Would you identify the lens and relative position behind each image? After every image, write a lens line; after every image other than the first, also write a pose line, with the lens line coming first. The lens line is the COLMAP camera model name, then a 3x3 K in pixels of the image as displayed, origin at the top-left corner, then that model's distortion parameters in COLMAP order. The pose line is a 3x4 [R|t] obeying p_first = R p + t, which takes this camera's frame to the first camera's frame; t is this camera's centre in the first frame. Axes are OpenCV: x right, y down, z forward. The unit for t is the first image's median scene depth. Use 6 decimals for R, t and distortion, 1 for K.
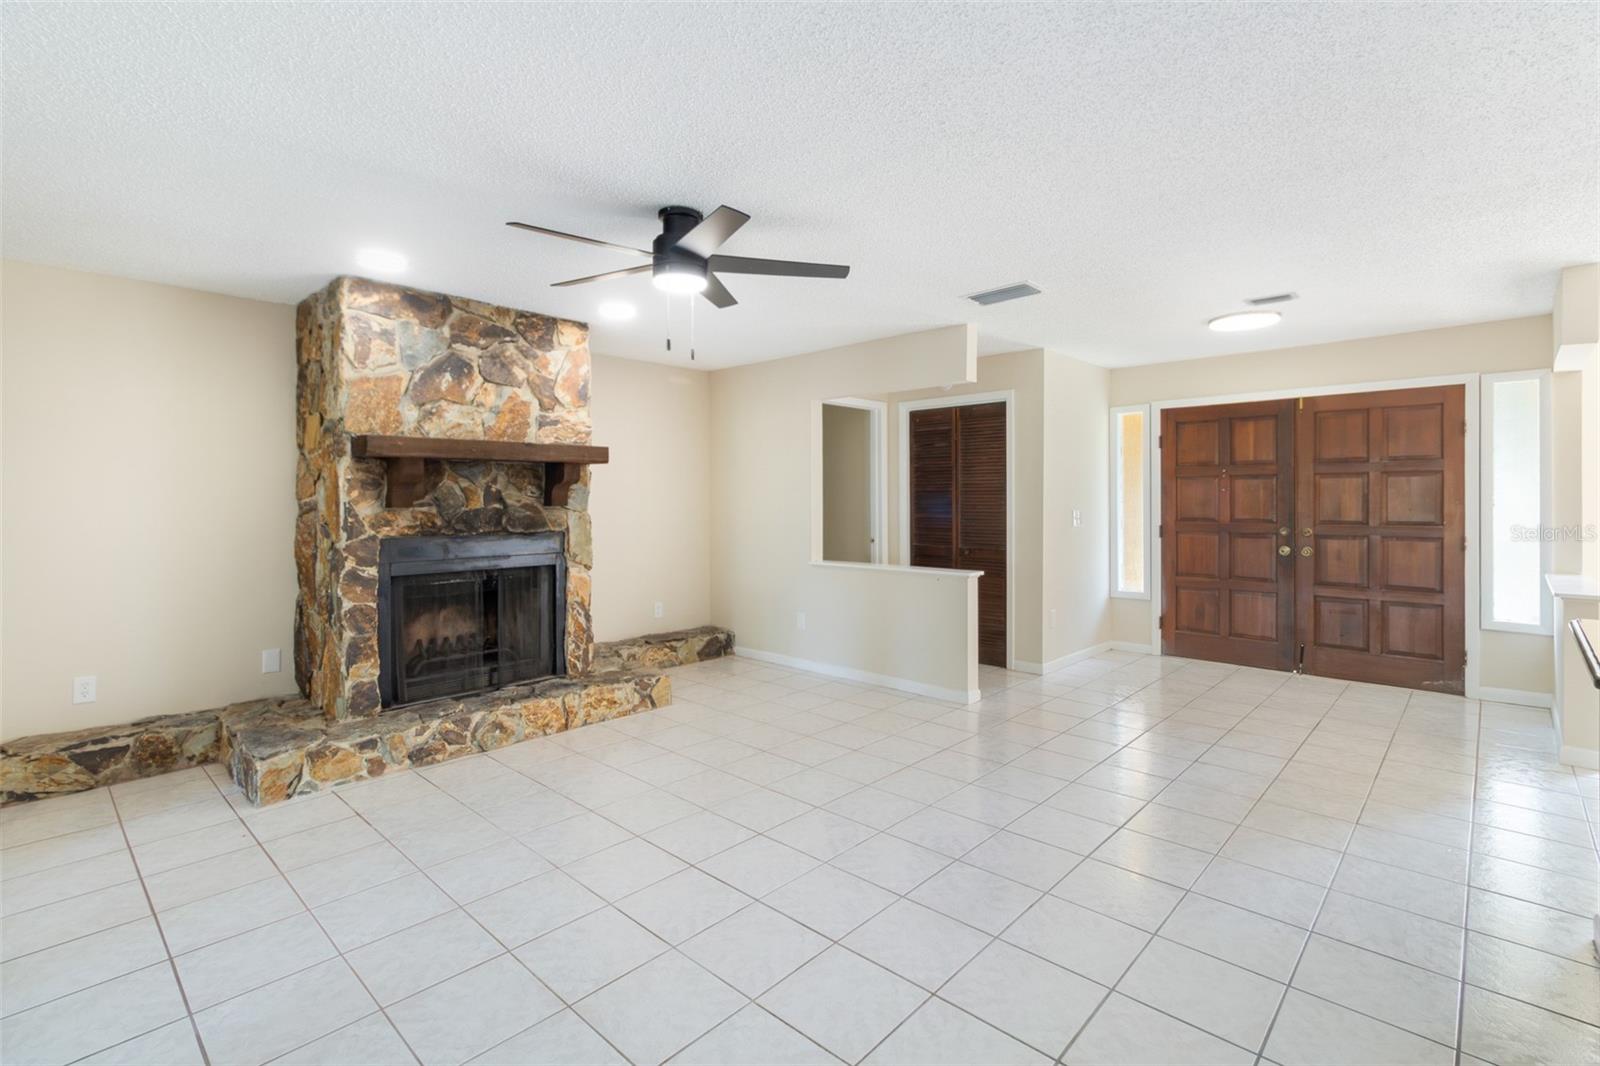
lens RADIAL K [[735.6, 0, 783.7], [0, 735.6, 508.7], [0, 0, 1]] dist [-0.003203, 0.000577]
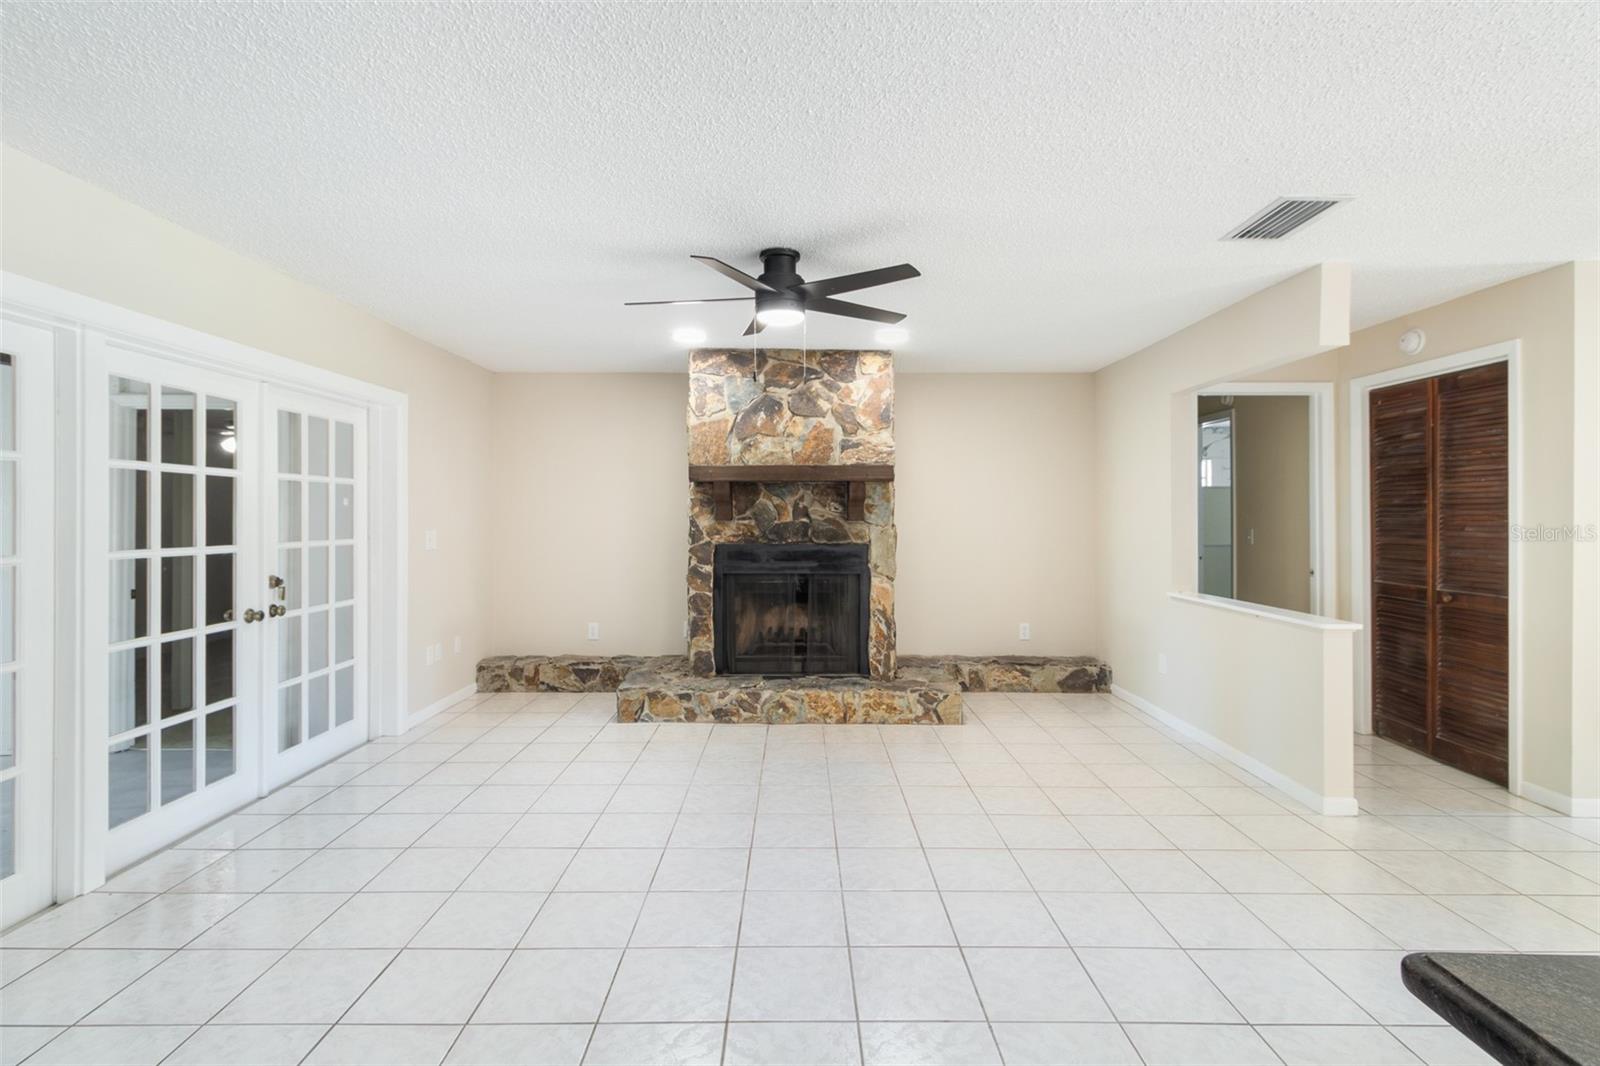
lens RADIAL K [[735.6, 0, 795.2], [0, 735.6, 518.3], [0, 0, 1]] dist [-0.003203, 0.000577]
pose [[0.685059, 0.007122, -0.728453, 0.451516], [-0.012947, 0.999913, -0.002399, -0.003357], [0.728373, 0.011075, 0.685092, 0.182798]]
